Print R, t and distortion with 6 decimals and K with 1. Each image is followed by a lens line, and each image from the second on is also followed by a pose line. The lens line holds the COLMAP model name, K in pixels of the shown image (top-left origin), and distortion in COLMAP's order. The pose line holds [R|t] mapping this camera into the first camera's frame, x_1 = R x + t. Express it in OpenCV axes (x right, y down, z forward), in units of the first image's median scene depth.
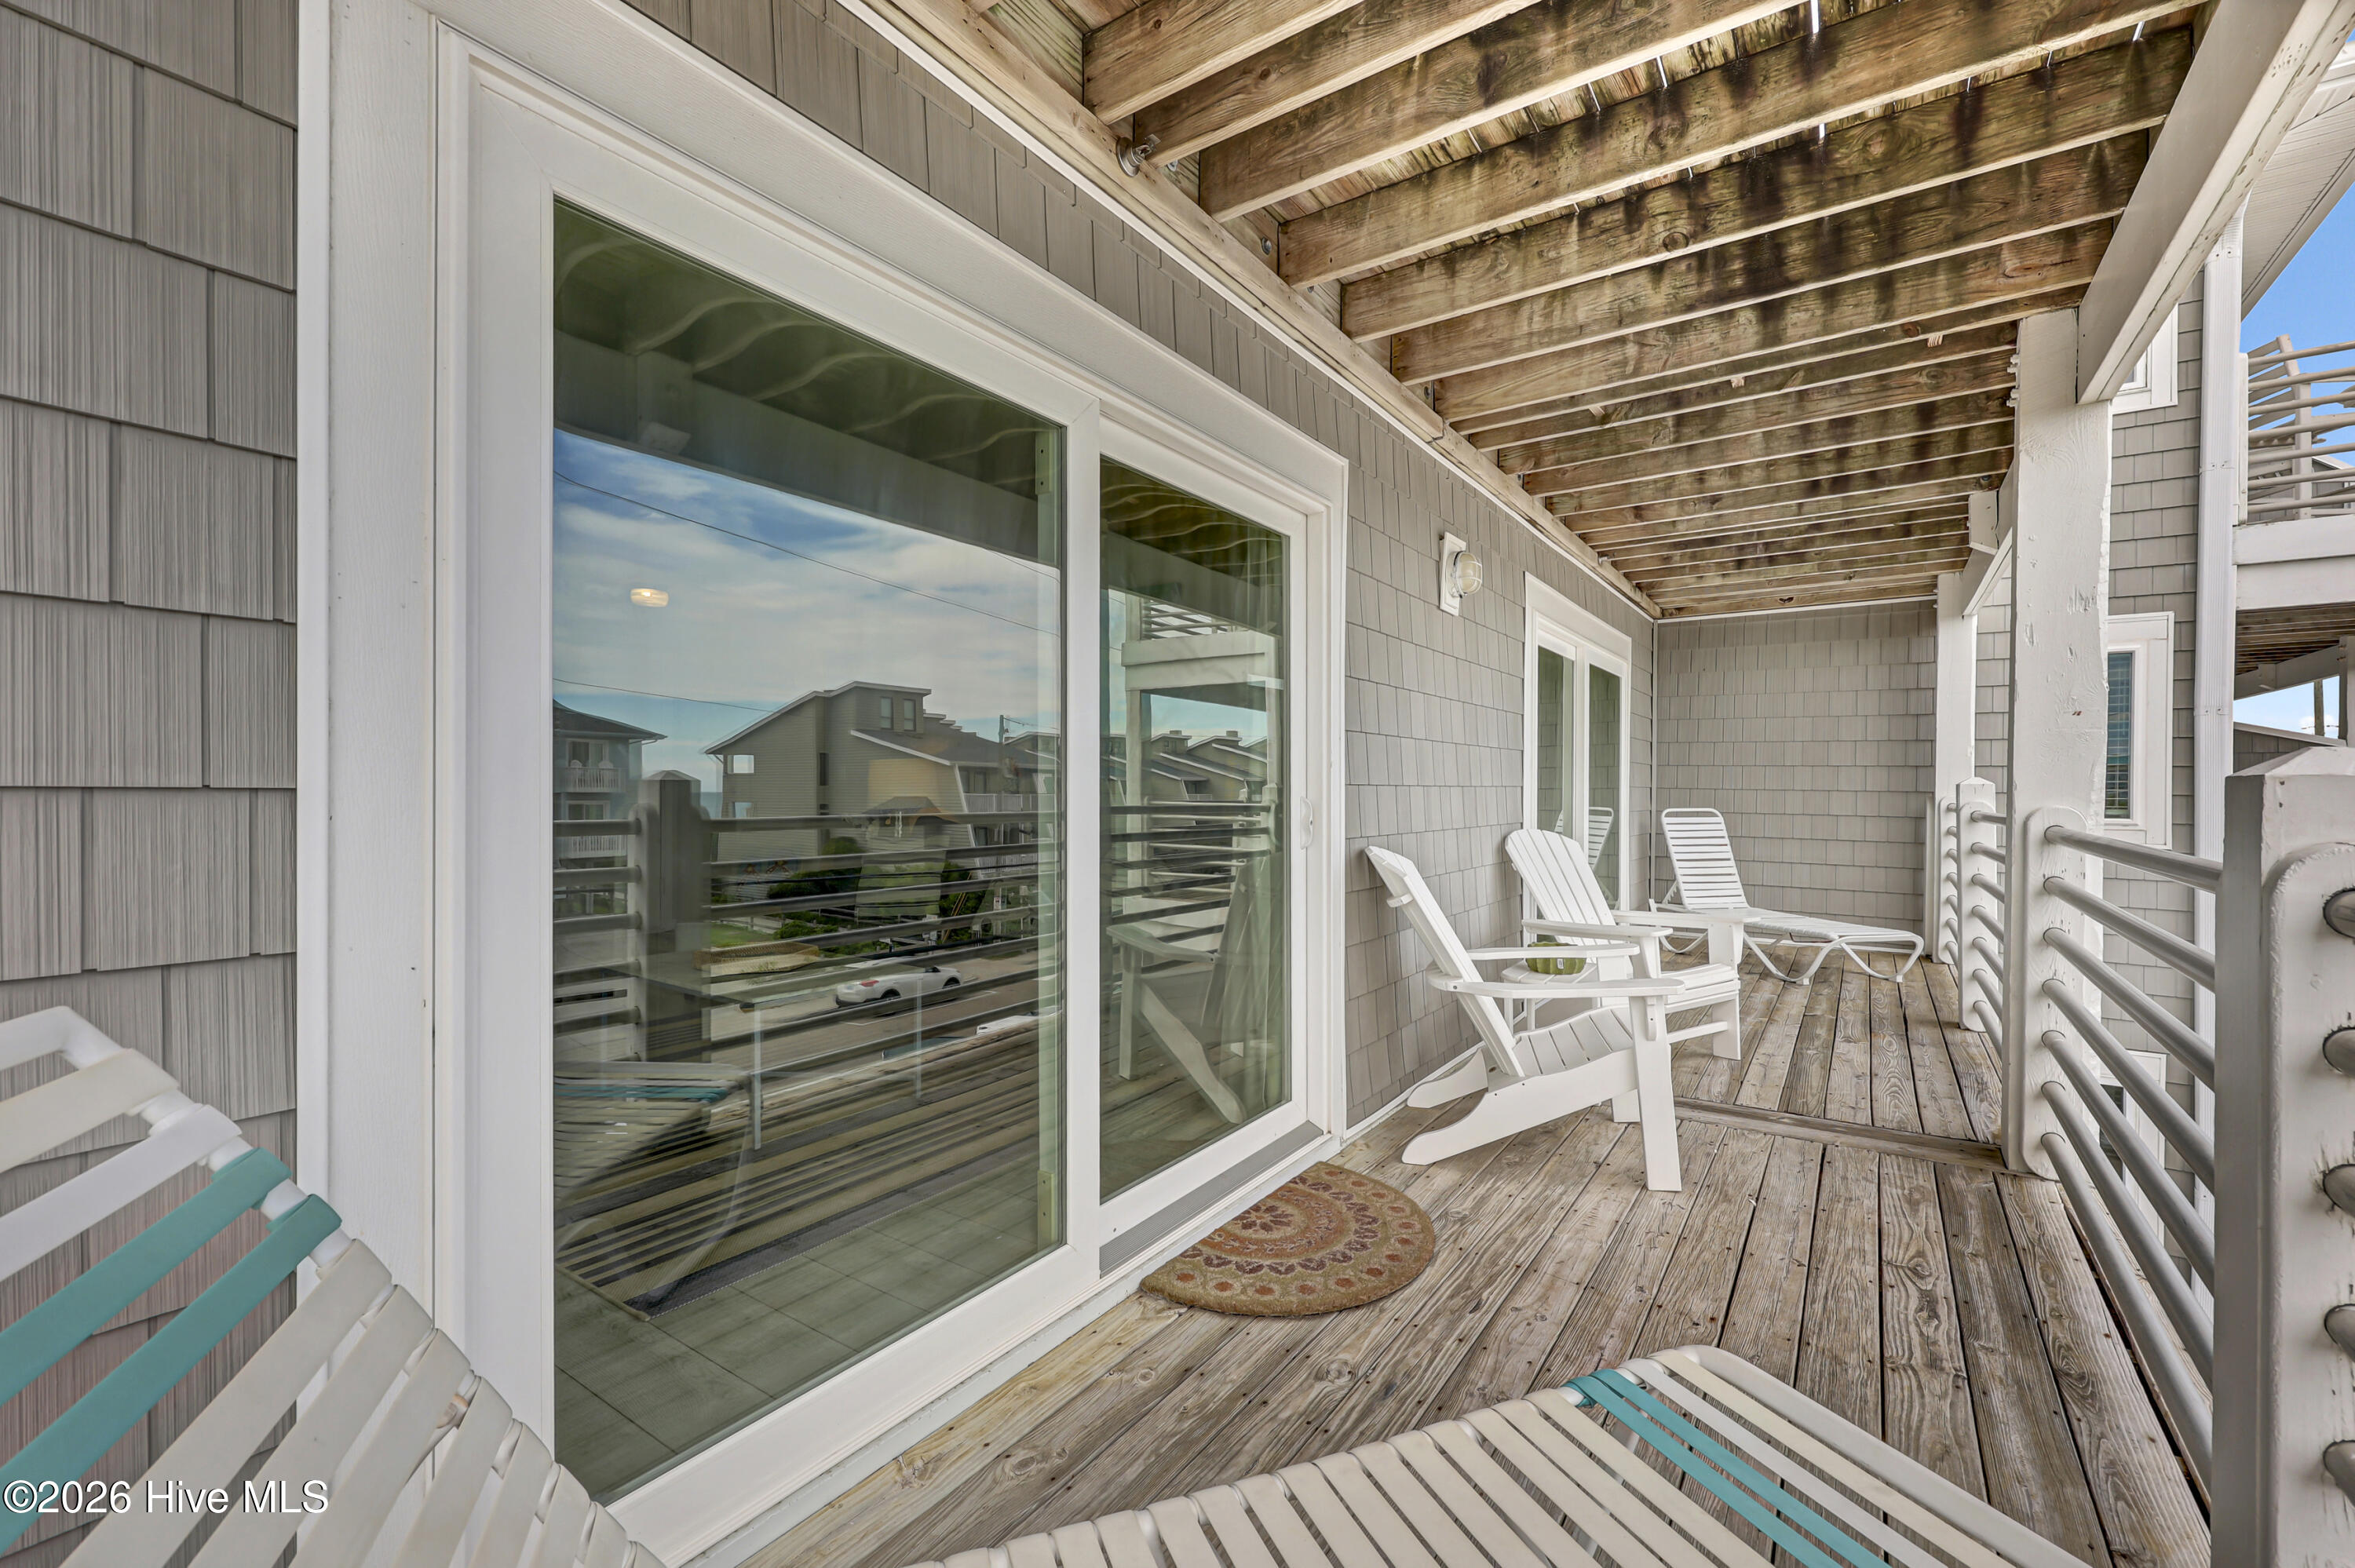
lens RADIAL K [[953.0, 0, 1177.5], [0, 953.0, 784.0], [0, 0, 1]] dist [-0.001233, 0.000146]
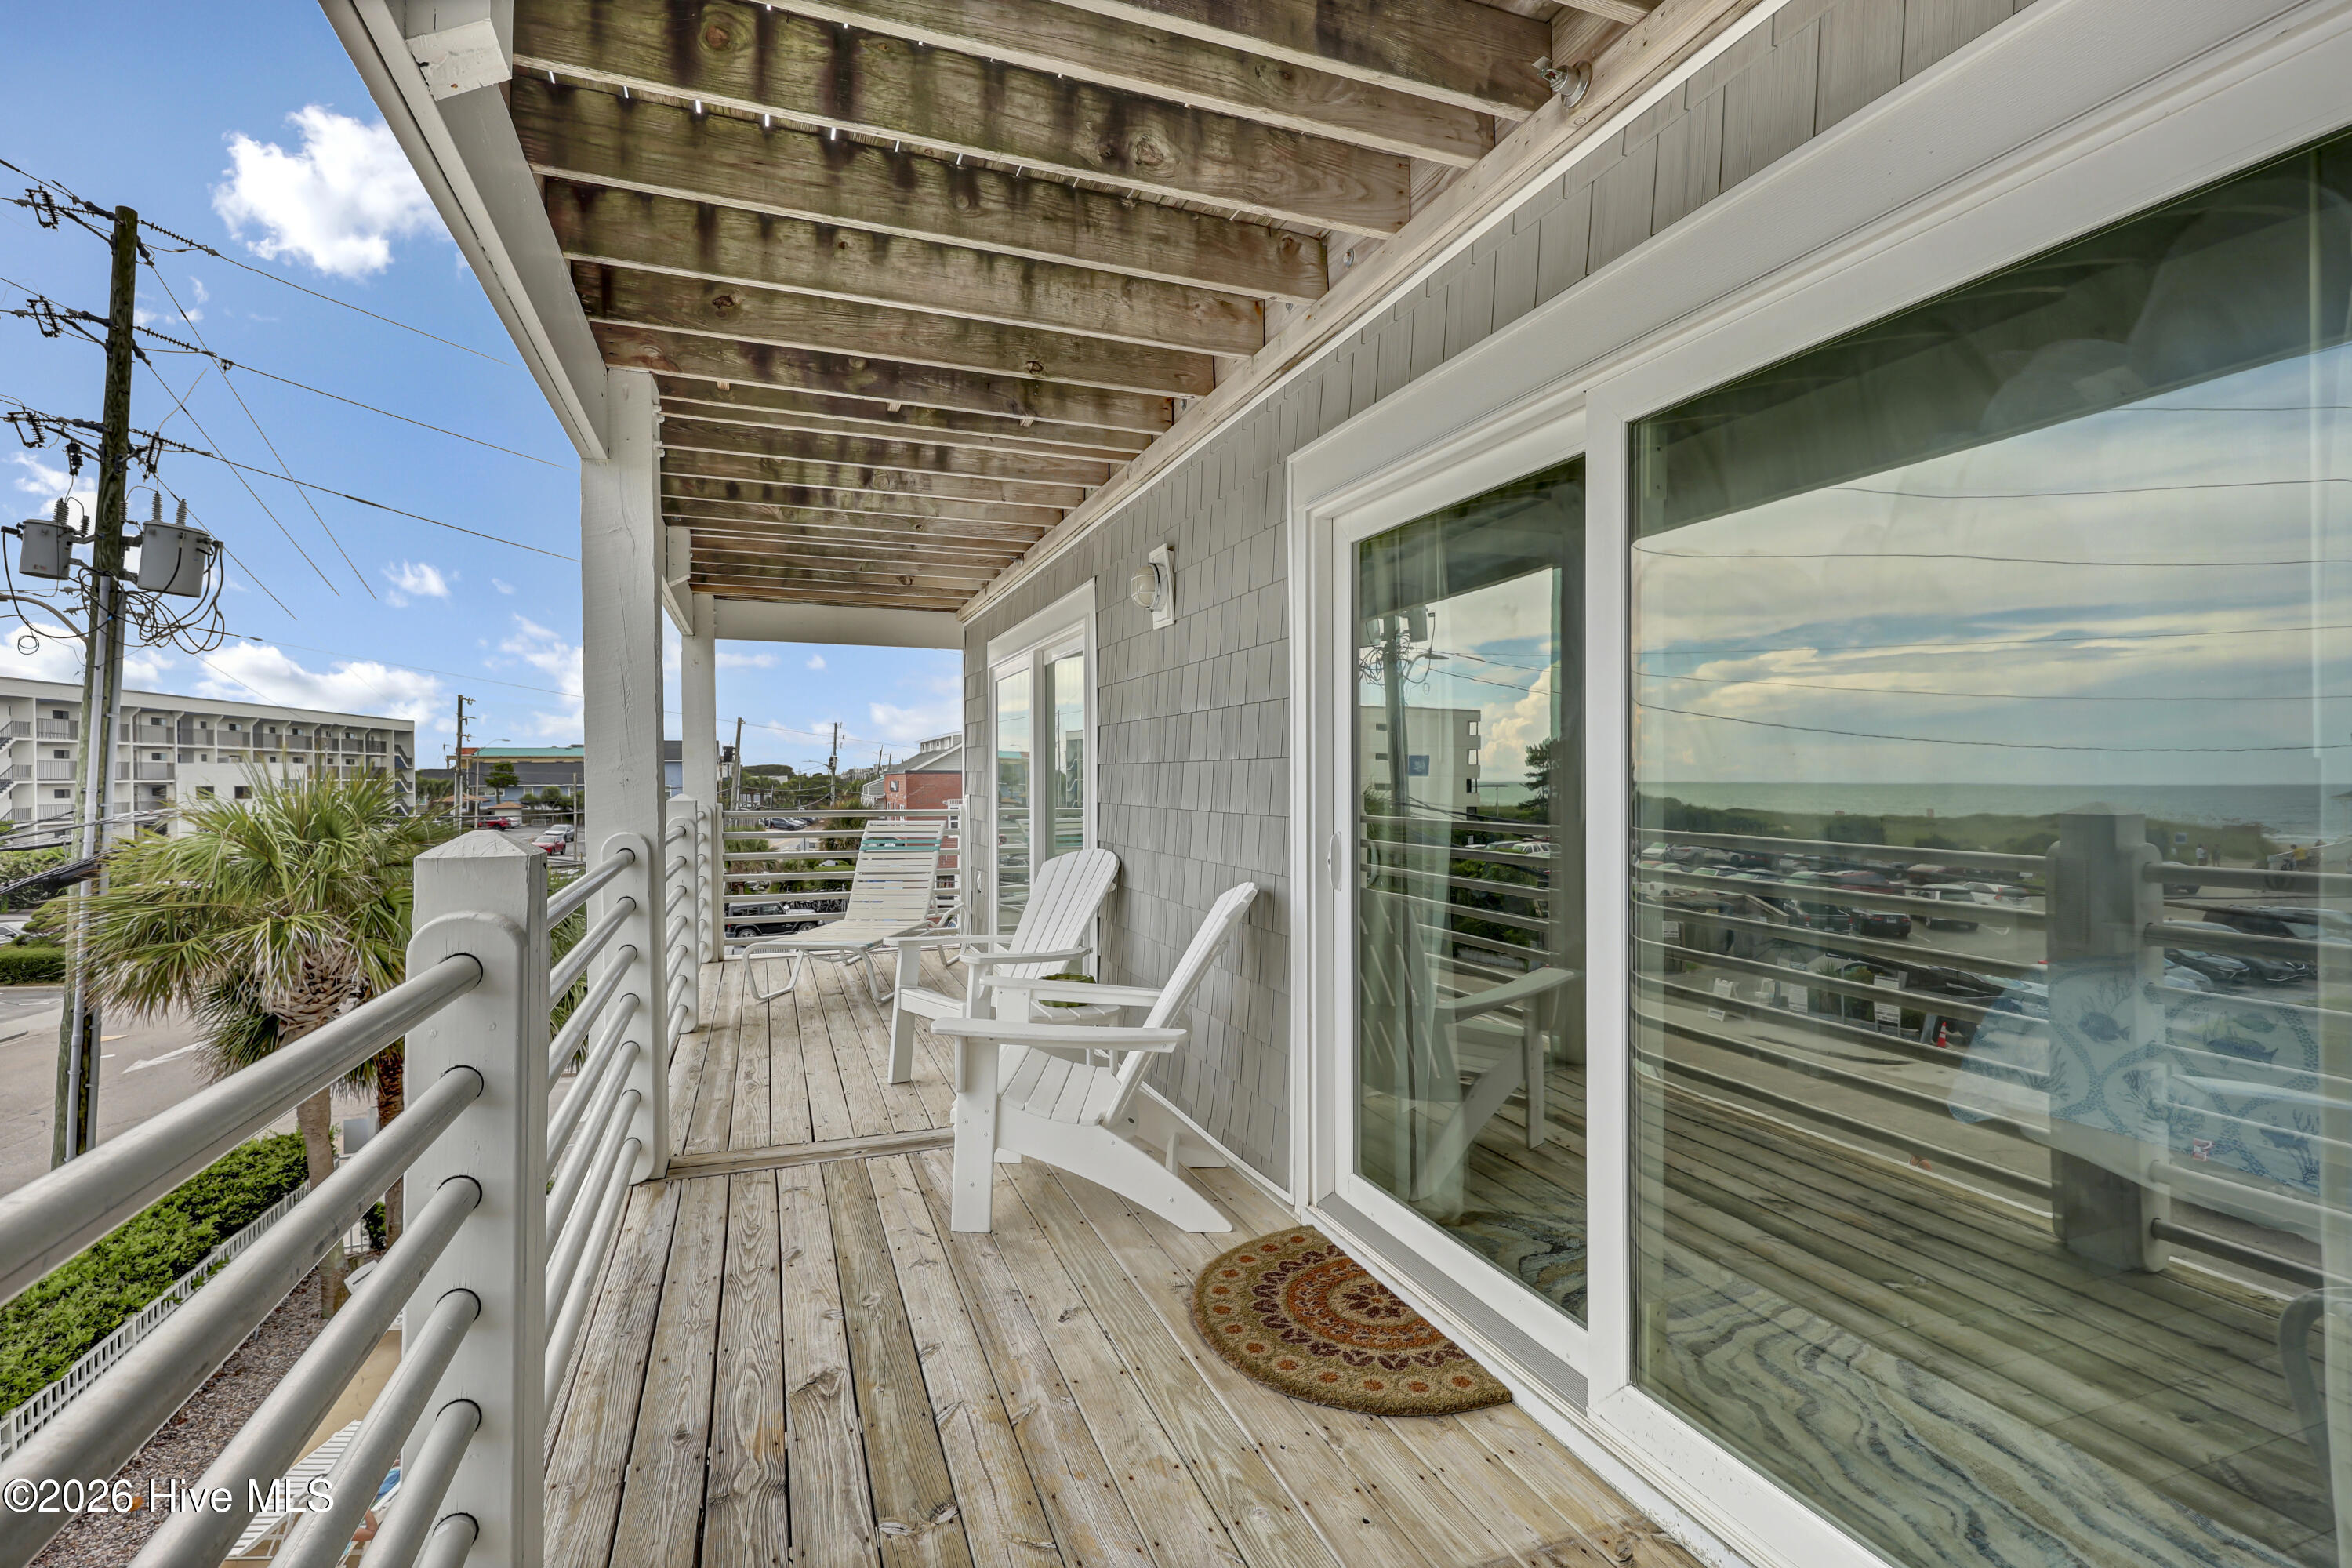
lens RADIAL K [[1088.8, 0, 1154.2], [0, 1088.8, 780.1], [0, 0, 1]] dist [0.001553, 0.000397]
pose [[-0.583572, 0.000817, -0.812061, 0.948325], [0.003405, 0.999993, -0.001441, -0.020028], [0.812054, -0.003605, -0.583571, 1.320635]]
